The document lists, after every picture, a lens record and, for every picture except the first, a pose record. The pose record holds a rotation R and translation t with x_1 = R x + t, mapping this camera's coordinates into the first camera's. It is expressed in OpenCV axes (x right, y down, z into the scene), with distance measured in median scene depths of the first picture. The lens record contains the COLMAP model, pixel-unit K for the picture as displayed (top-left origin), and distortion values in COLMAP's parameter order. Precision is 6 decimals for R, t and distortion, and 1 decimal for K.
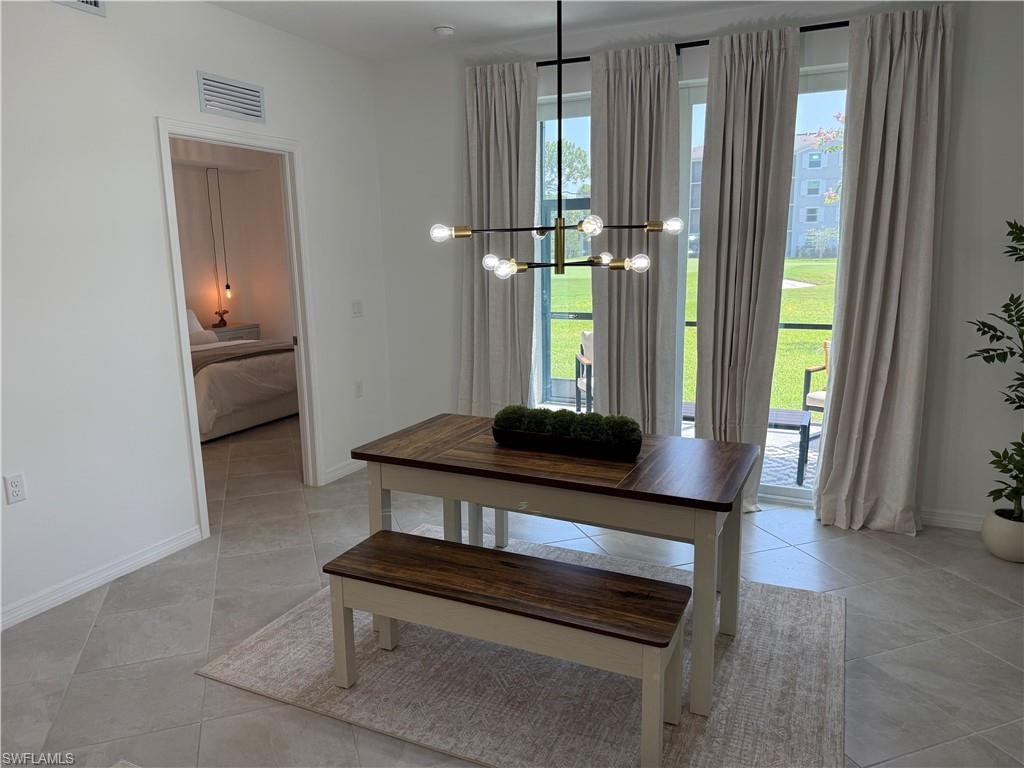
lens RADIAL K [[716.7, 0, 512.0], [0, 716.7, 384.0], [0, 0, 1]] dist [0.101829, -0.137598]
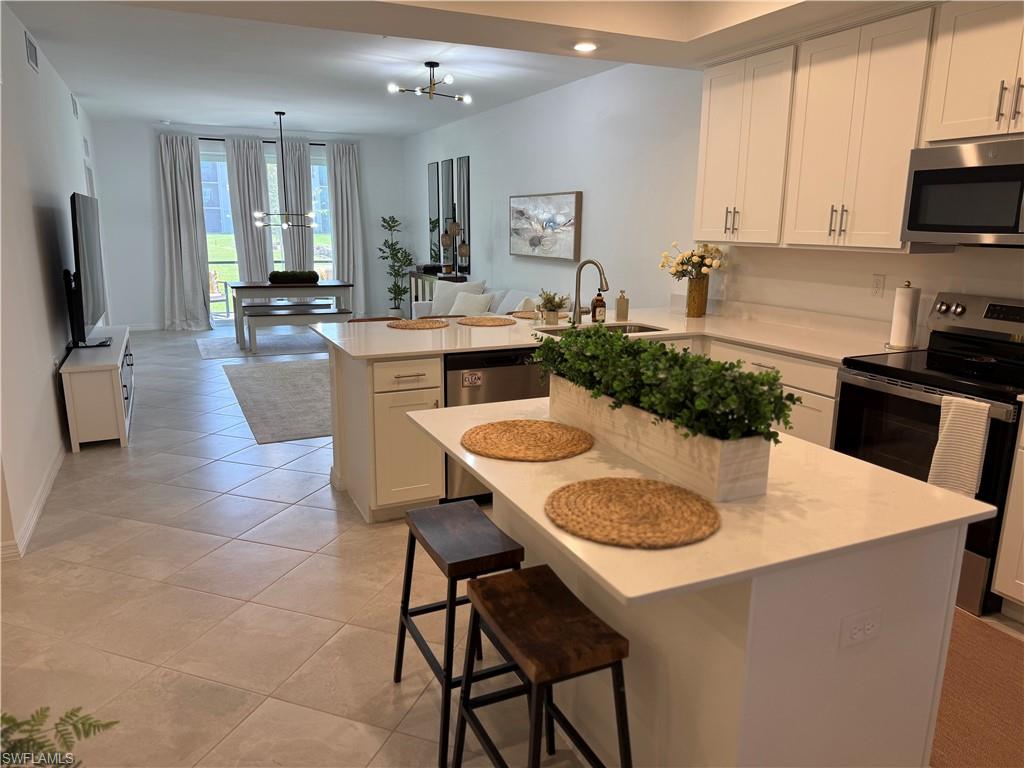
lens RADIAL K [[722.2, 0, 506.8], [0, 722.2, 392.2], [0, 0, 1]] dist [0.079095, -0.124050]
pose [[0.644009, -0.153072, 0.749548, -1.914900], [0.123819, 0.987716, 0.095325, 0.395661], [-0.754931, 0.031418, 0.655051, -1.934378]]
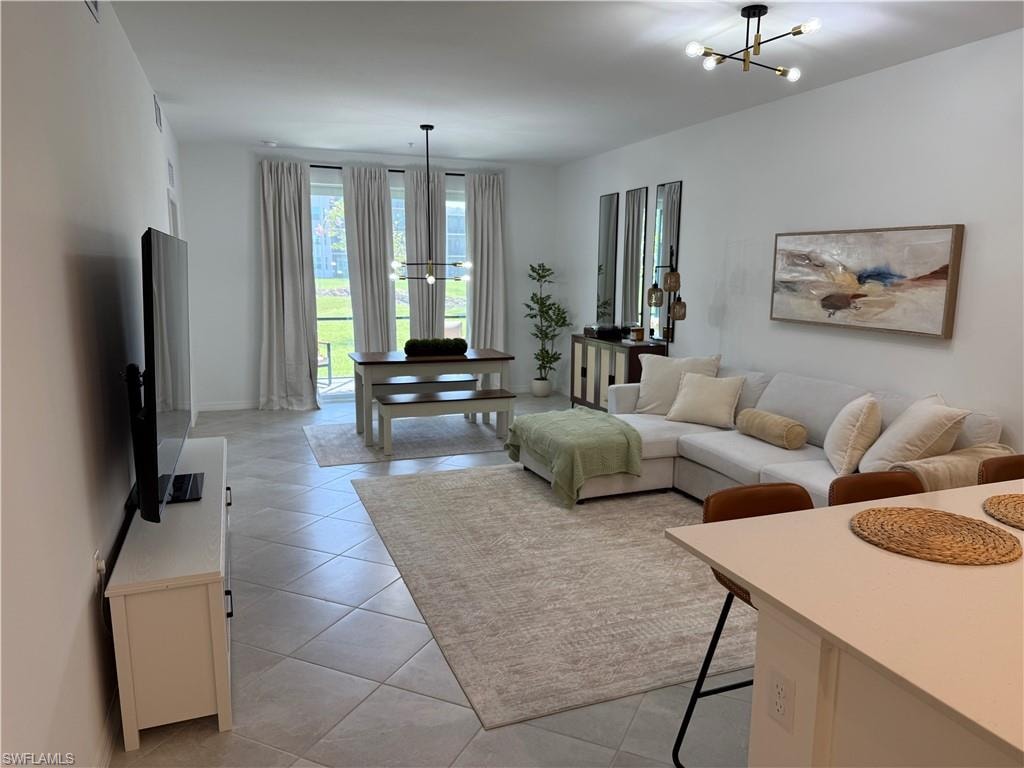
lens RADIAL K [[717.0, 0, 512.0], [0, 717.0, 384.0], [0, 0, 1]] dist [0.189976, -0.378782]
pose [[0.698341, -0.096193, 0.709272, -1.530696], [0.116633, 0.992977, 0.019835, 0.177246], [-0.706199, 0.068873, 0.704656, -0.920736]]
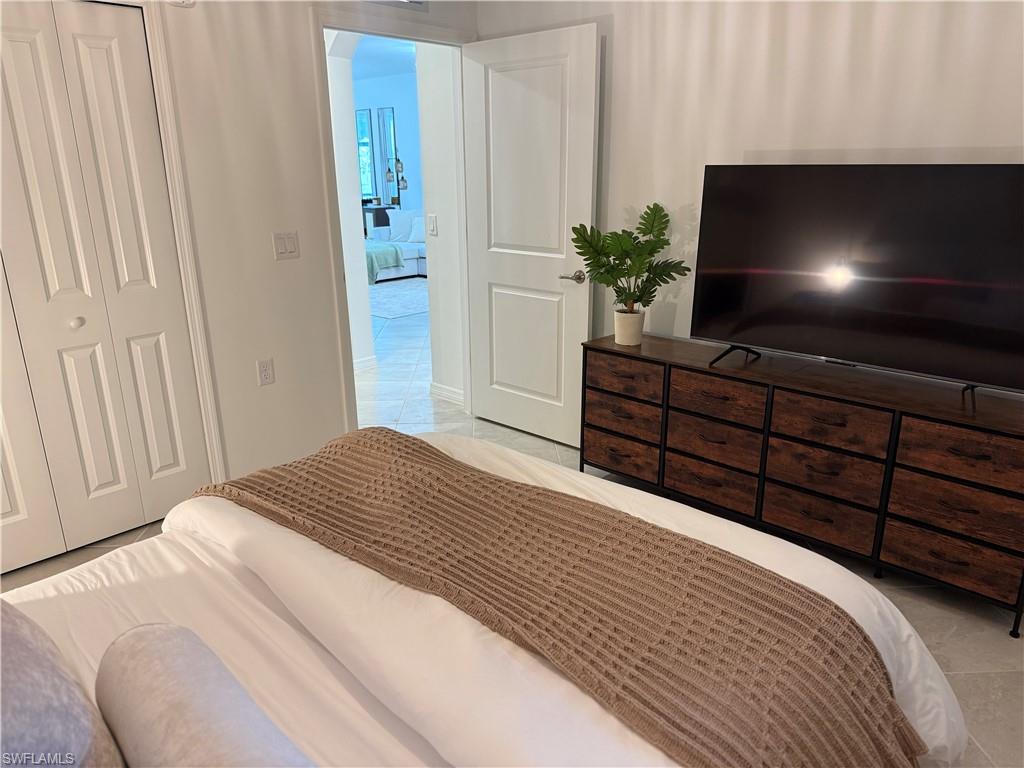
lens RADIAL K [[716.7, 0, 512.0], [0, 716.7, 384.0], [0, 0, 1]] dist [0.101829, -0.137598]
pose [[0.305806, -0.267800, 0.913655, -3.330111], [0.183284, 0.958237, 0.219521, 0.347547], [-0.934286, 0.100328, 0.342118, -1.537748]]
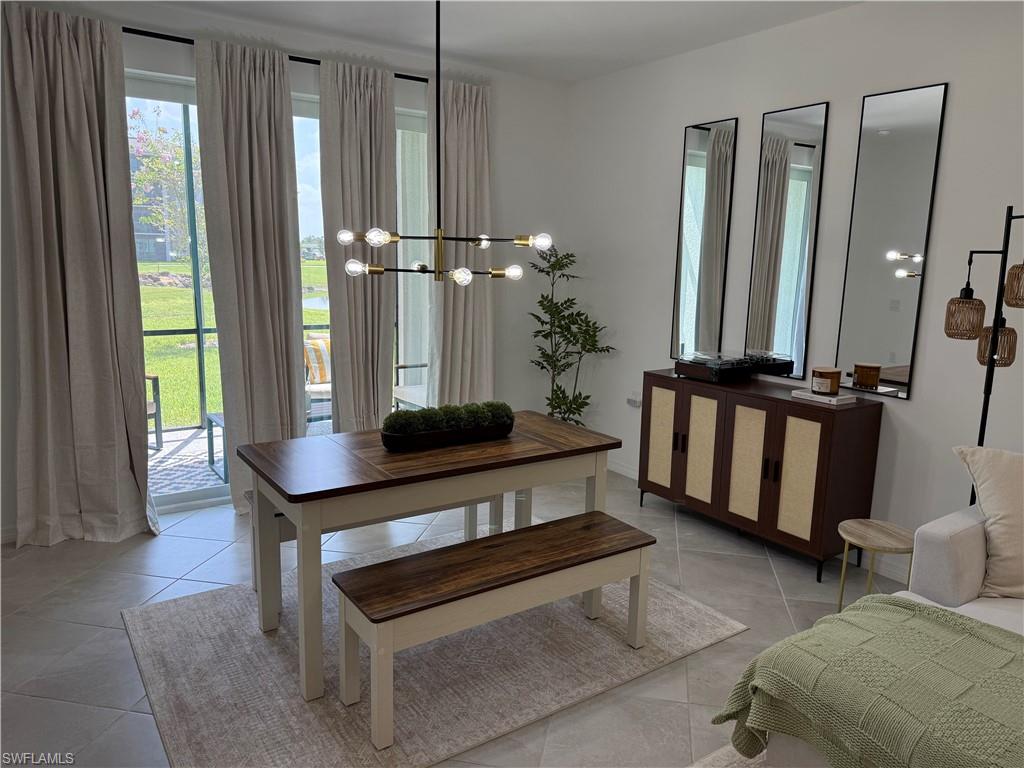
lens RADIAL K [[709.2, 0, 512.0], [0, 709.2, 384.0], [0, 0, 1]] dist [0.079261, -0.089438]
pose [[0.508960, -0.125481, 0.851595, -0.805683], [0.131095, 0.989077, 0.067389, -0.056646], [-0.850749, 0.077342, 0.519850, 0.364123]]
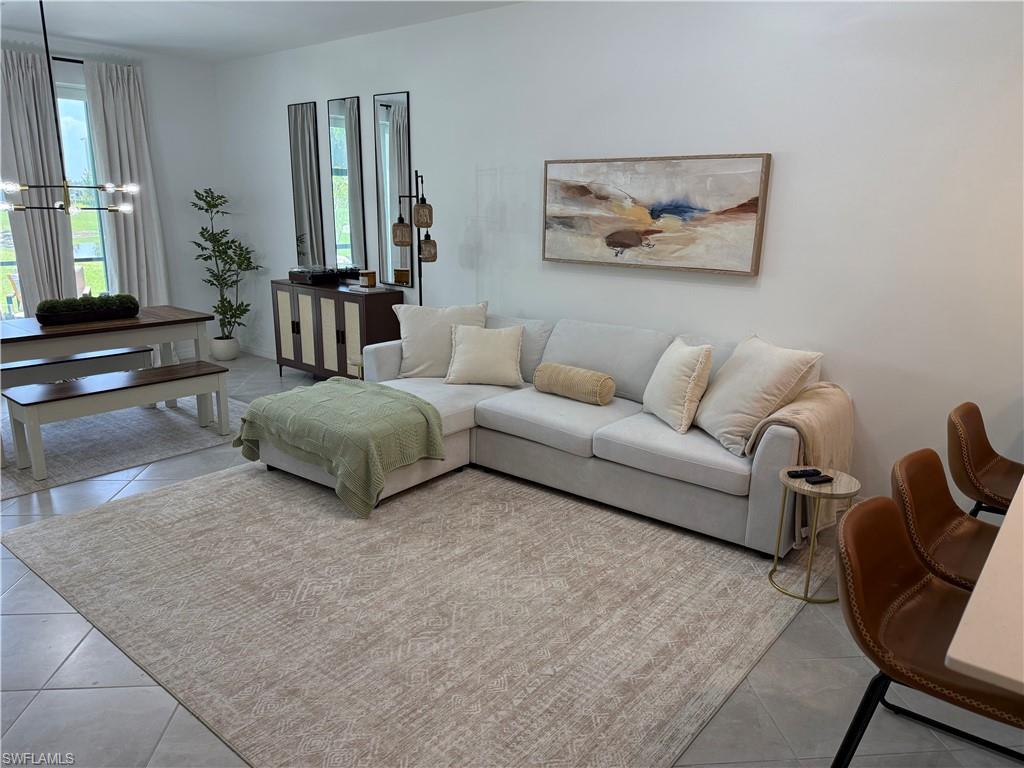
lens RADIAL K [[716.7, 0, 512.0], [0, 716.7, 384.0], [0, 0, 1]] dist [0.101829, -0.137598]
pose [[0.255016, -0.217919, 0.942061, -1.350959], [0.160610, 0.970286, 0.180971, 0.089137], [-0.953505, 0.105154, 0.282438, -0.417954]]
